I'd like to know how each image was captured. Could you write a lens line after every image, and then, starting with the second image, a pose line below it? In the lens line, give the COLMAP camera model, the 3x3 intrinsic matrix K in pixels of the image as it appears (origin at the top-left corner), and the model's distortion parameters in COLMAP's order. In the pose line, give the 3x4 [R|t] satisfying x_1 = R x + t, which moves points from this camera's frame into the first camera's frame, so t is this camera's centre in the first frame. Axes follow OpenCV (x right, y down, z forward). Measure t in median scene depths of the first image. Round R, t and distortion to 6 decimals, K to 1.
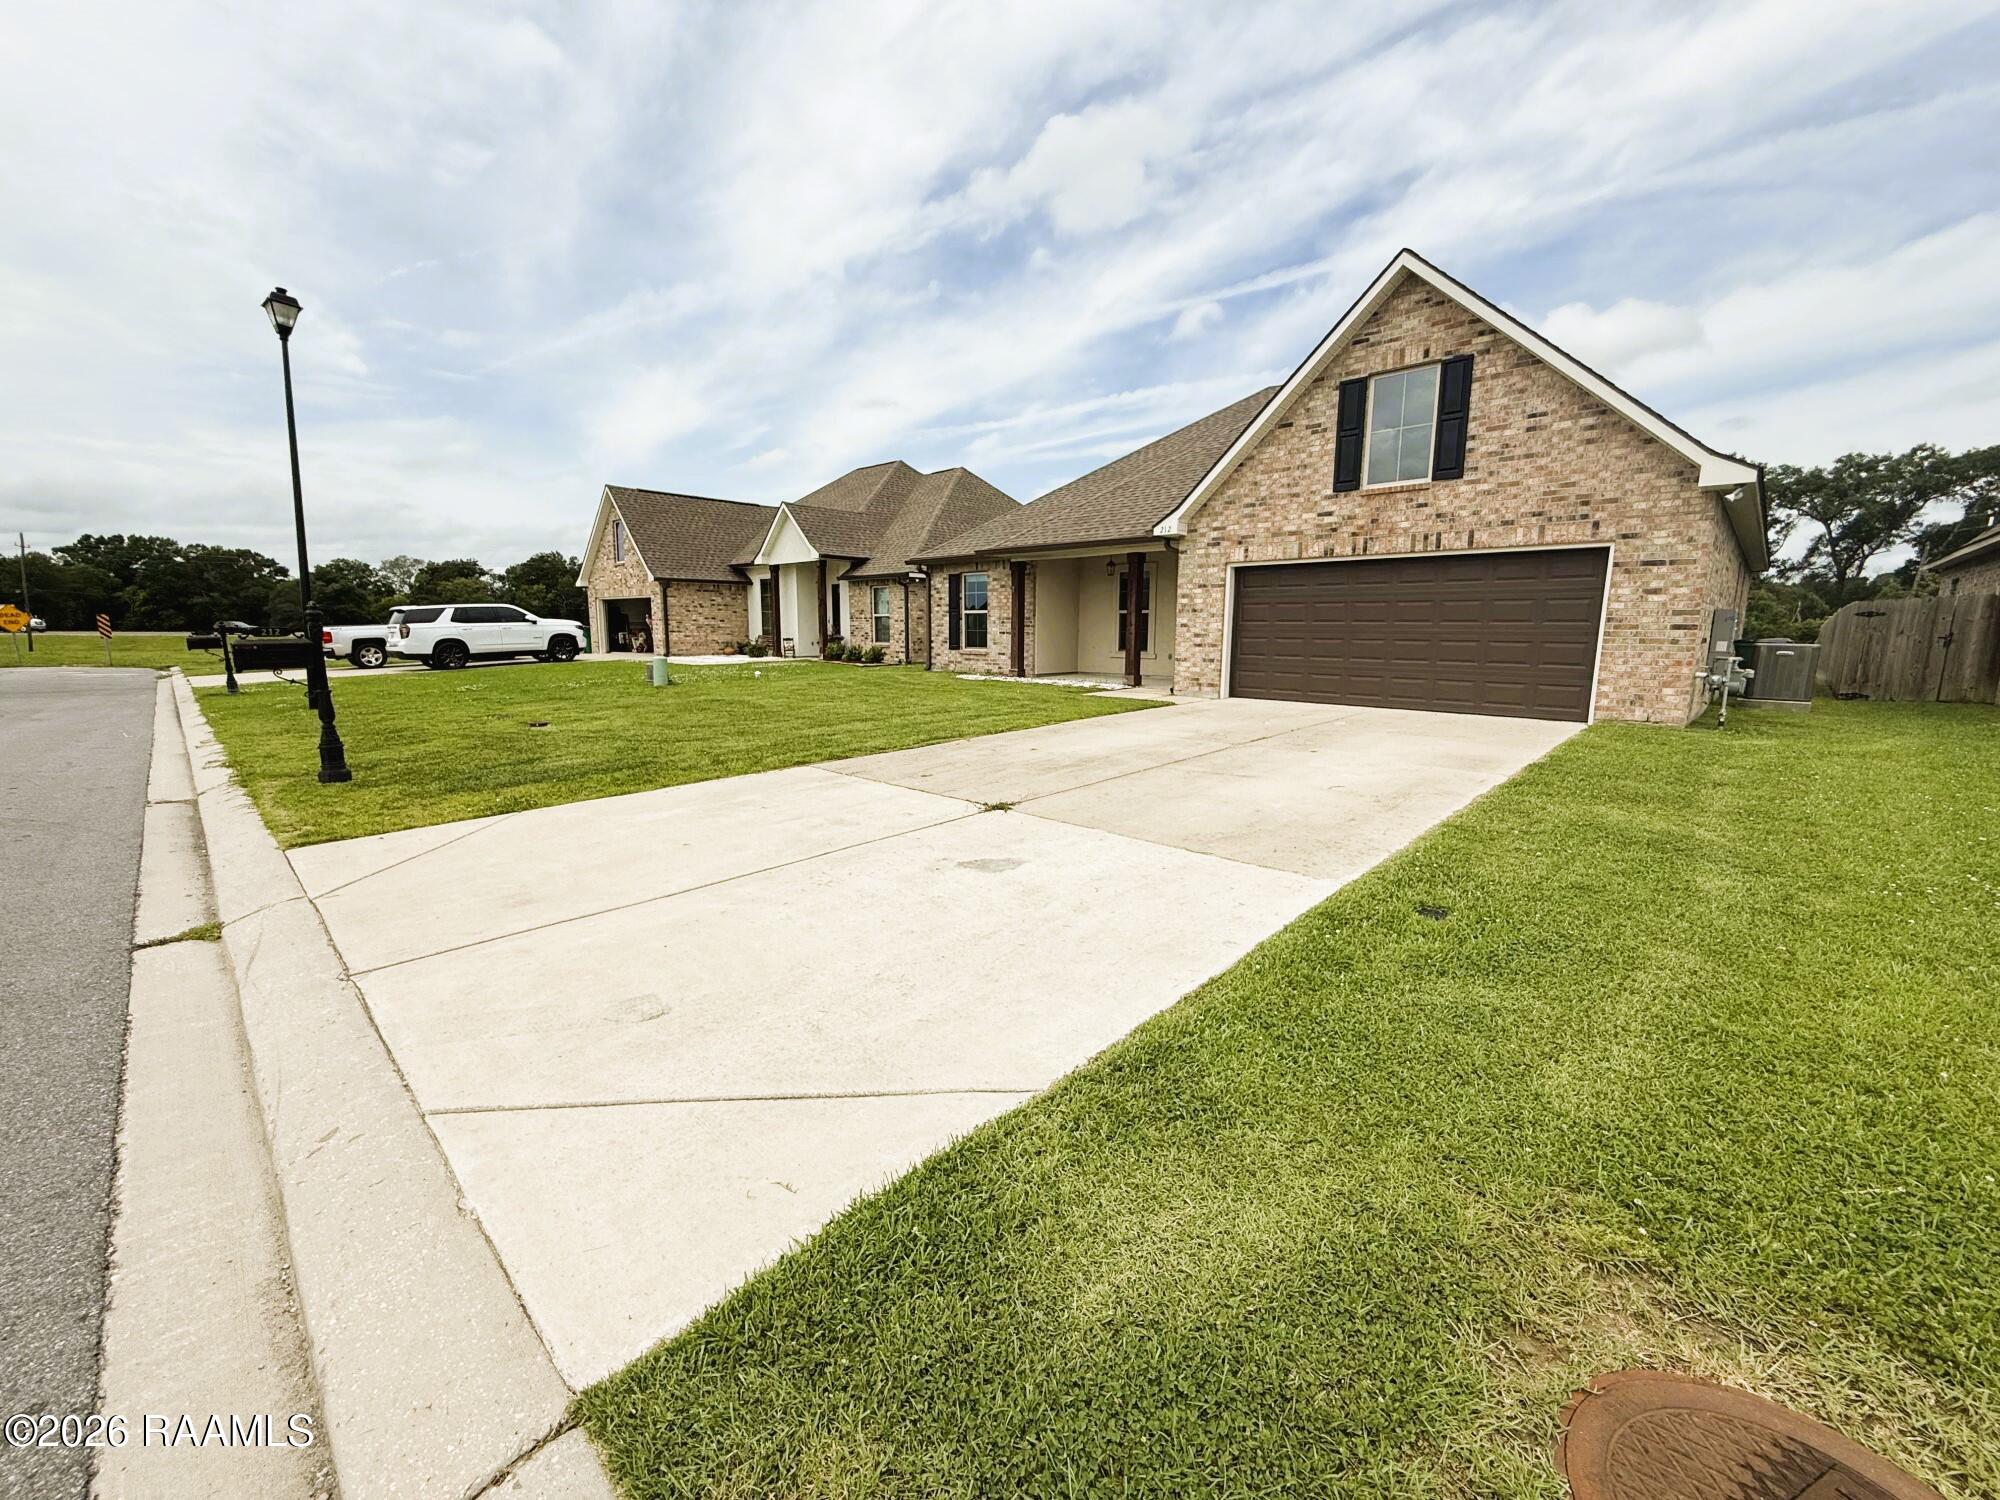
lens RADIAL K [[796.2, 0, 993.6], [0, 796.2, 751.1], [0, 0, 1]] dist [-0.001551, -0.000385]
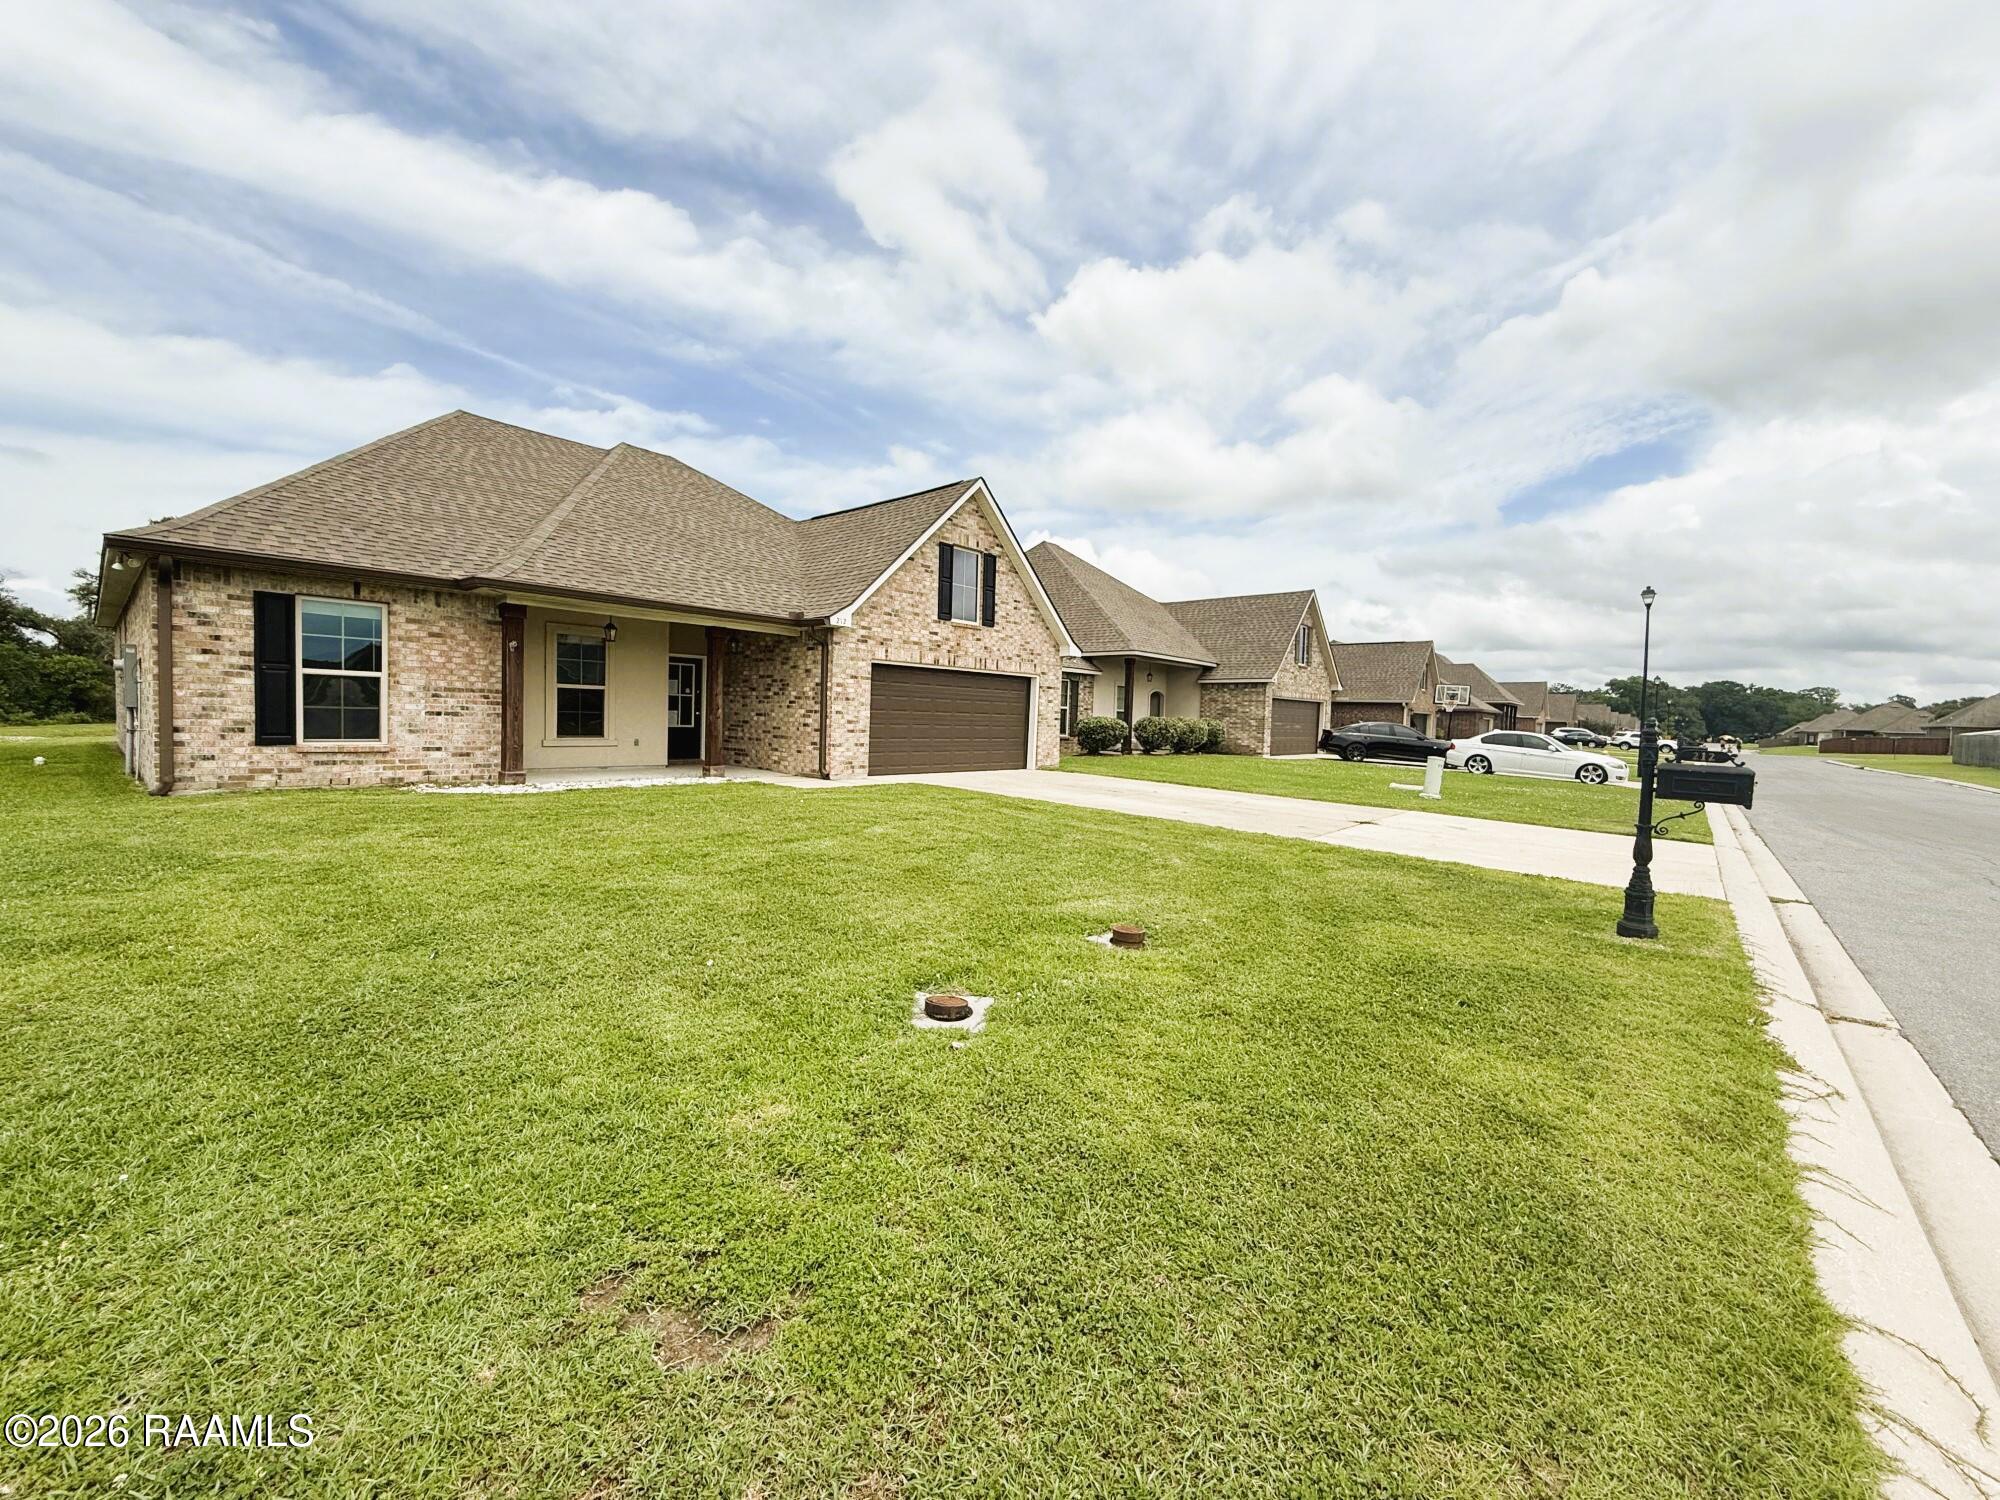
lens RADIAL K [[796.2, 0, 993.6], [0, 796.2, 751.1], [0, 0, 1]] dist [-0.001551, -0.000385]
pose [[-0.050416, -0.049122, 0.997520, -0.855999], [0.123974, 0.990757, 0.055054, -0.146952], [-0.991004, 0.126442, -0.043860, 0.893422]]
